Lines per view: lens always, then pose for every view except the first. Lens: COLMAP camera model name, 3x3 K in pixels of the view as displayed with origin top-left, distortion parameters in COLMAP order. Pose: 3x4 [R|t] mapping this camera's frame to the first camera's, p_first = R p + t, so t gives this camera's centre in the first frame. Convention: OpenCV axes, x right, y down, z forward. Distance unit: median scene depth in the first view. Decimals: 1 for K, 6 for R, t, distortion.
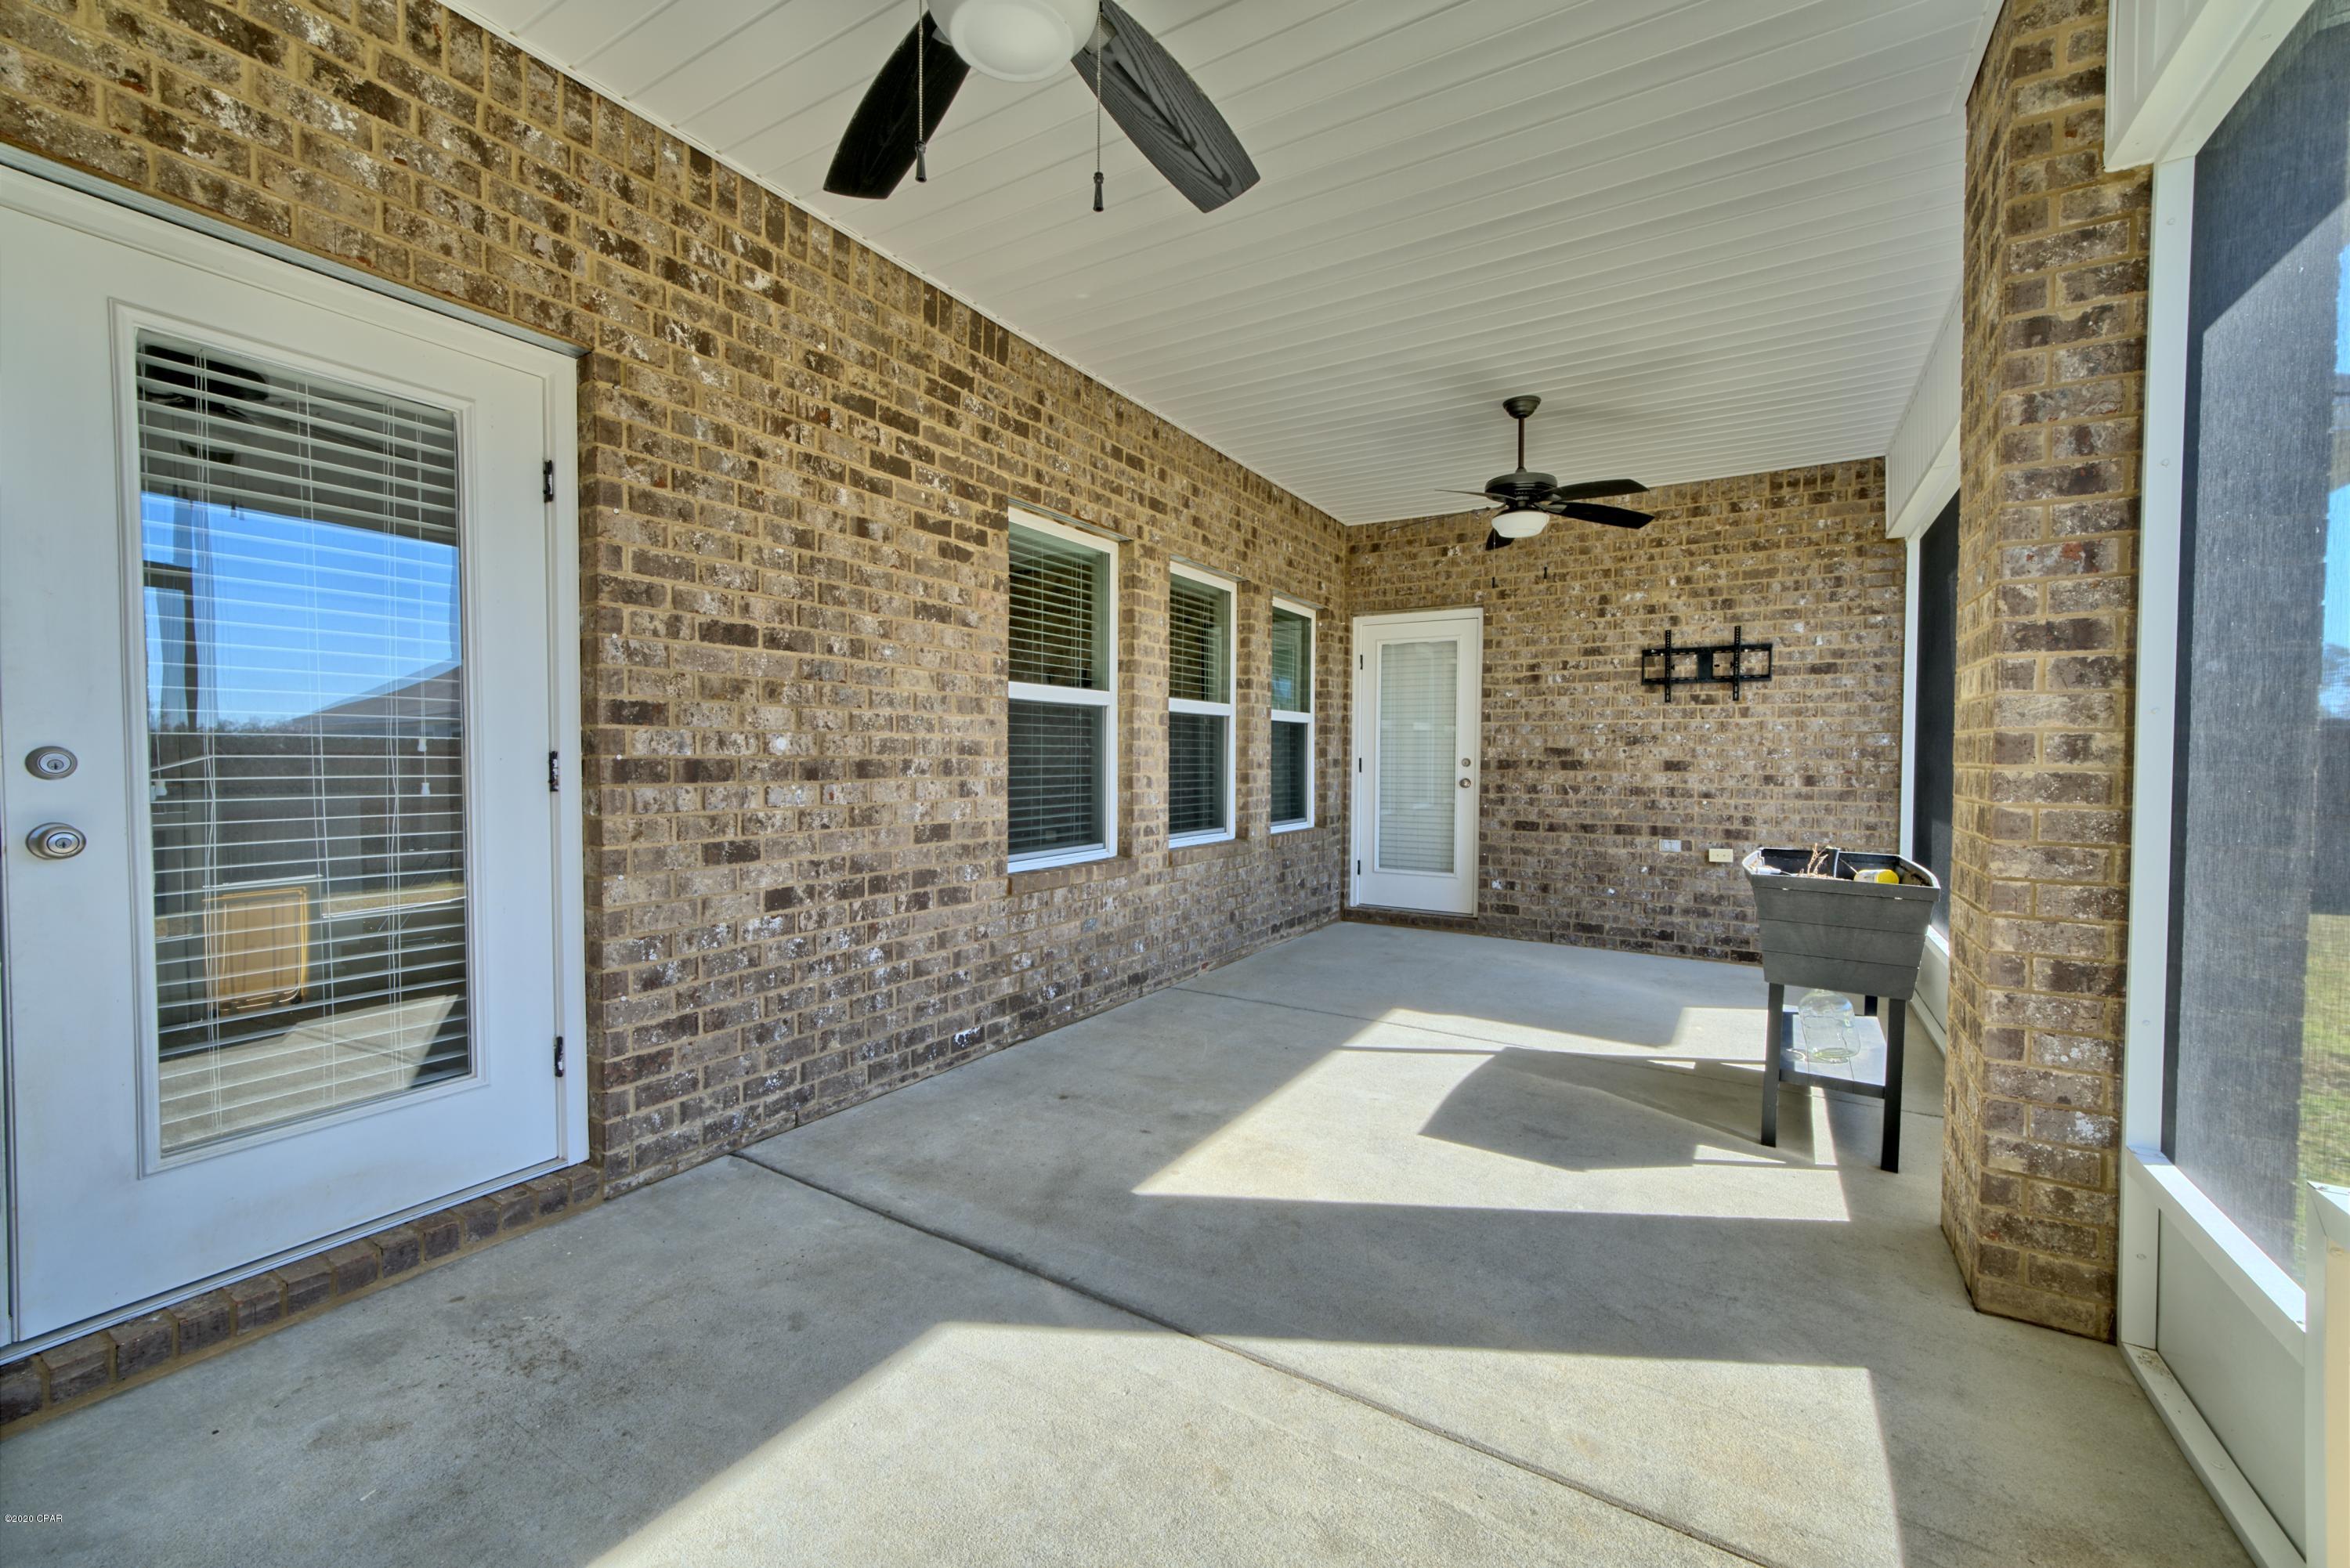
lens RADIAL K [[964.9, 0, 1163.7], [0, 964.9, 781.5], [0, 0, 1]] dist [-0.000722, 0.002037]
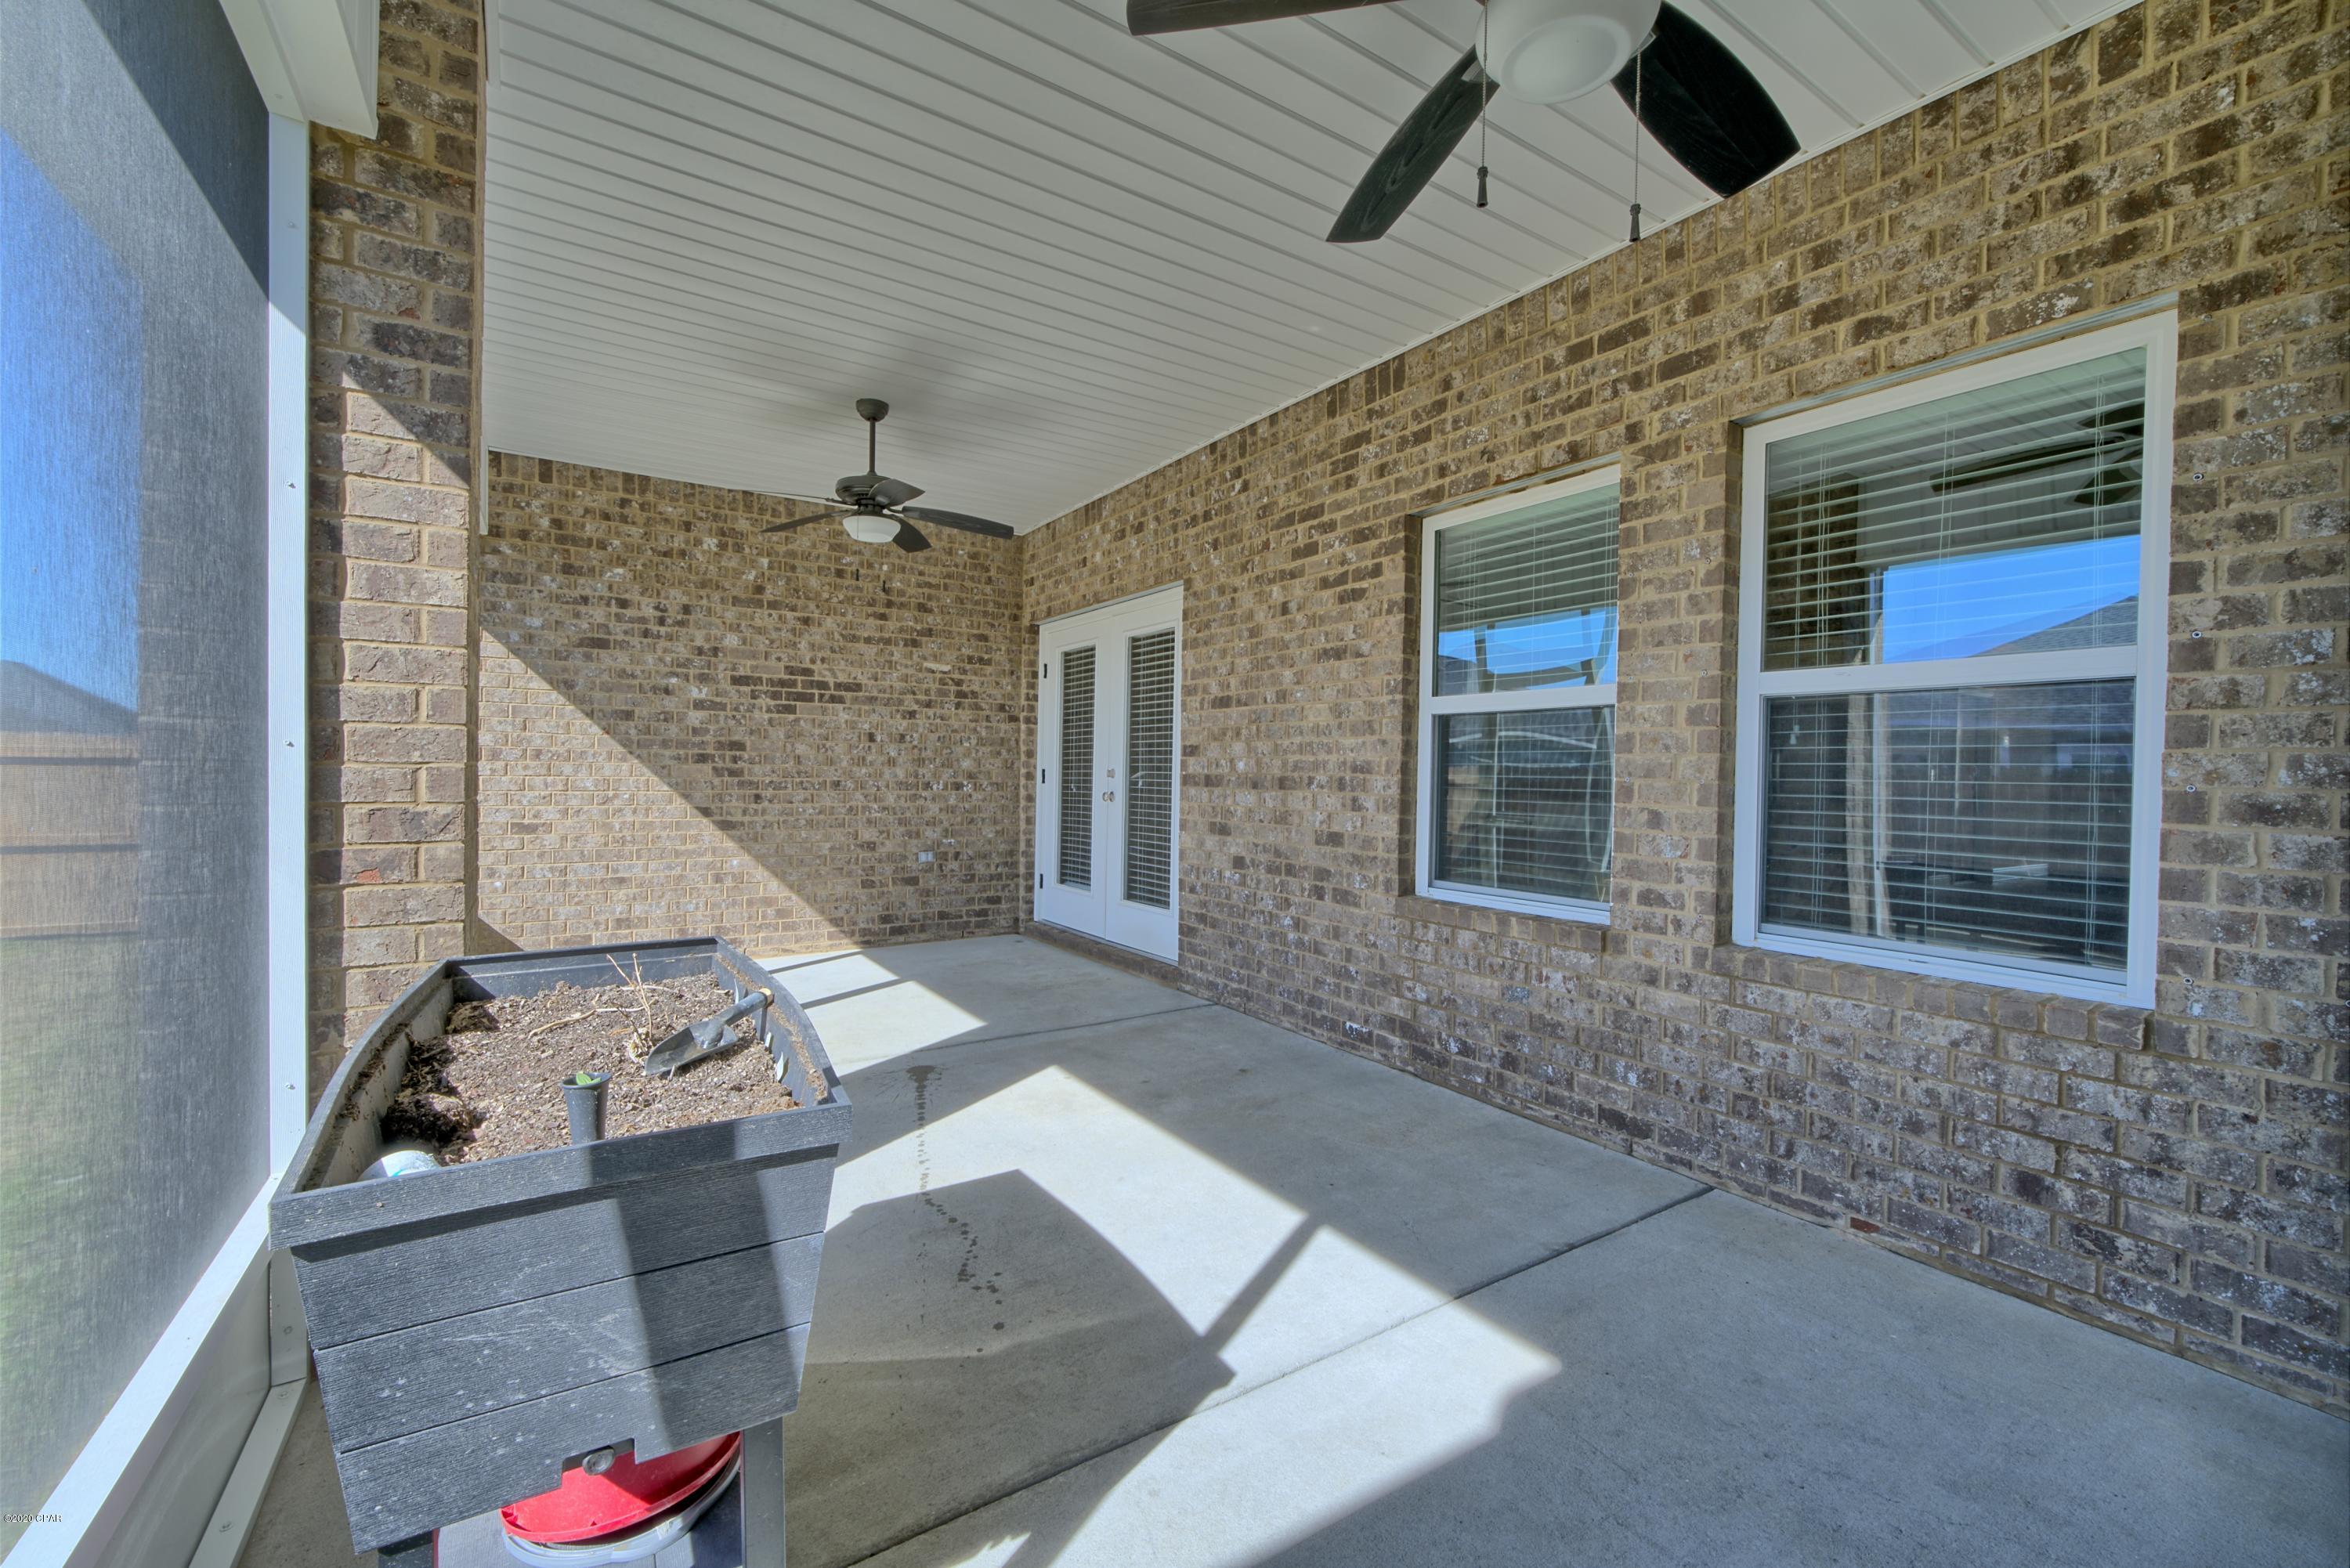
lens RADIAL K [[964.9, 0, 1174.0], [0, 964.9, 782.1], [0, 0, 1]] dist [-0.000722, 0.002037]
pose [[-0.429579, -0.002740, -0.903025, 0.883897], [-0.042002, 0.998974, 0.016950, -0.027337], [0.902052, 0.045211, -0.429253, 1.285064]]
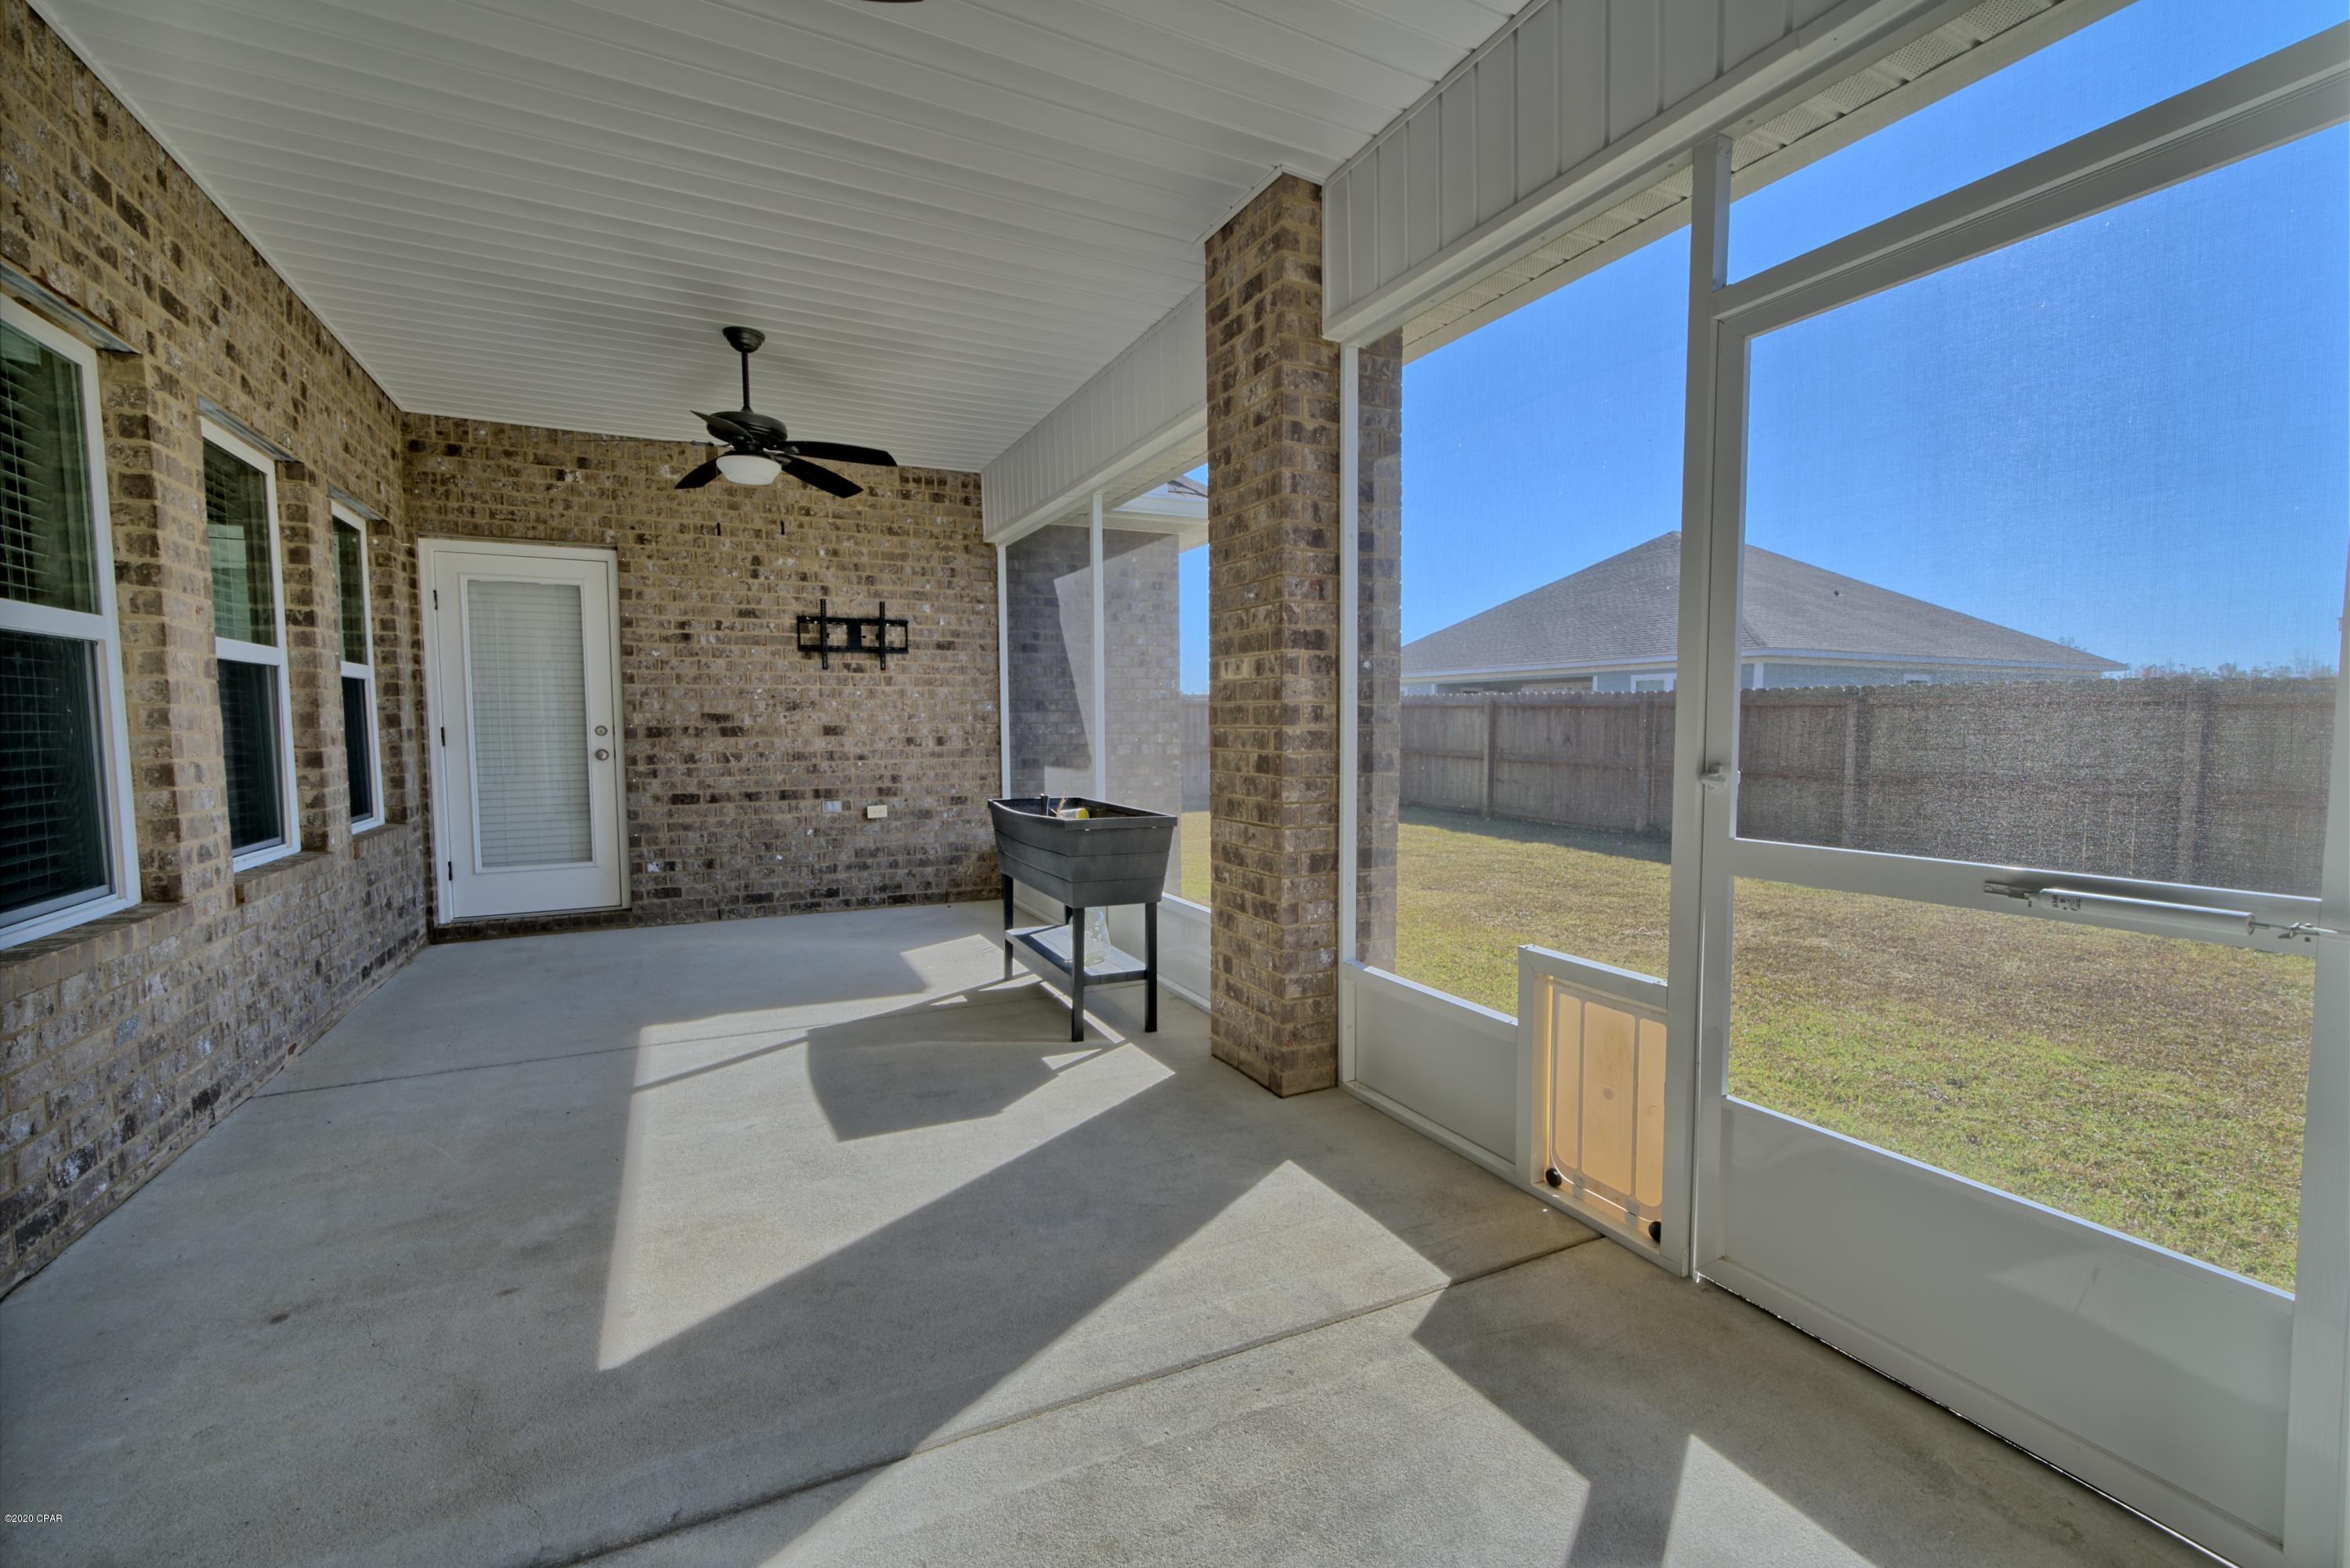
lens RADIAL K [[964.9, 0, 1174.9], [0, 964.9, 784.0], [0, 0, 1]] dist [-0.000722, 0.002037]
pose [[0.525739, -0.064519, 0.848195, -0.269016], [0.030890, 0.997910, 0.056761, -0.010076], [-0.850085, -0.003641, 0.526633, 0.214743]]
